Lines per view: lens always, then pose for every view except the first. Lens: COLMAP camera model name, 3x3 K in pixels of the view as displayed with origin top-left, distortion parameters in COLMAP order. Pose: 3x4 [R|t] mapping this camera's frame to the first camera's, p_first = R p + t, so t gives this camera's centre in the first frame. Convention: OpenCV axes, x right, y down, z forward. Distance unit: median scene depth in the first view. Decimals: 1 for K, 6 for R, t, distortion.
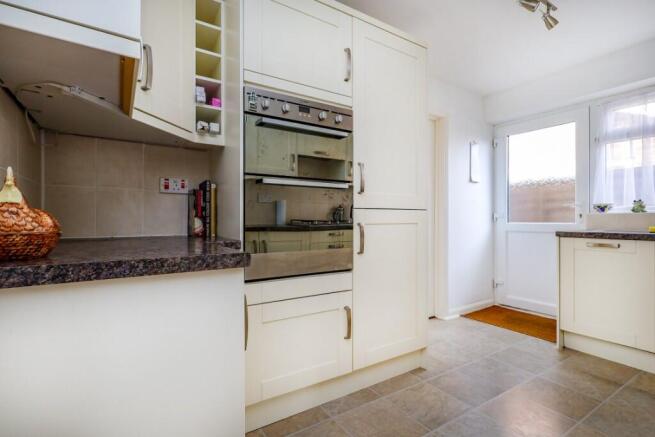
lens RADIAL K [[318.0, 0, 326.2], [0, 318.0, 222.7], [0, 0, 1]] dist [0.000249, 0.000213]
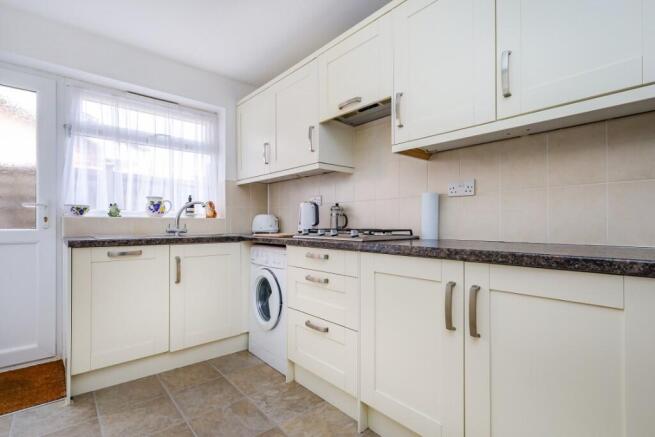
lens RADIAL K [[318.0, 0, 326.2], [0, 318.0, 222.7], [0, 0, 1]] dist [0.000249, 0.000213]
pose [[-0.158914, 0.004597, 0.987282, -0.073347], [0.009153, 0.999953, -0.003183, -0.005200], [-0.987250, 0.008531, -0.158948, 0.525809]]
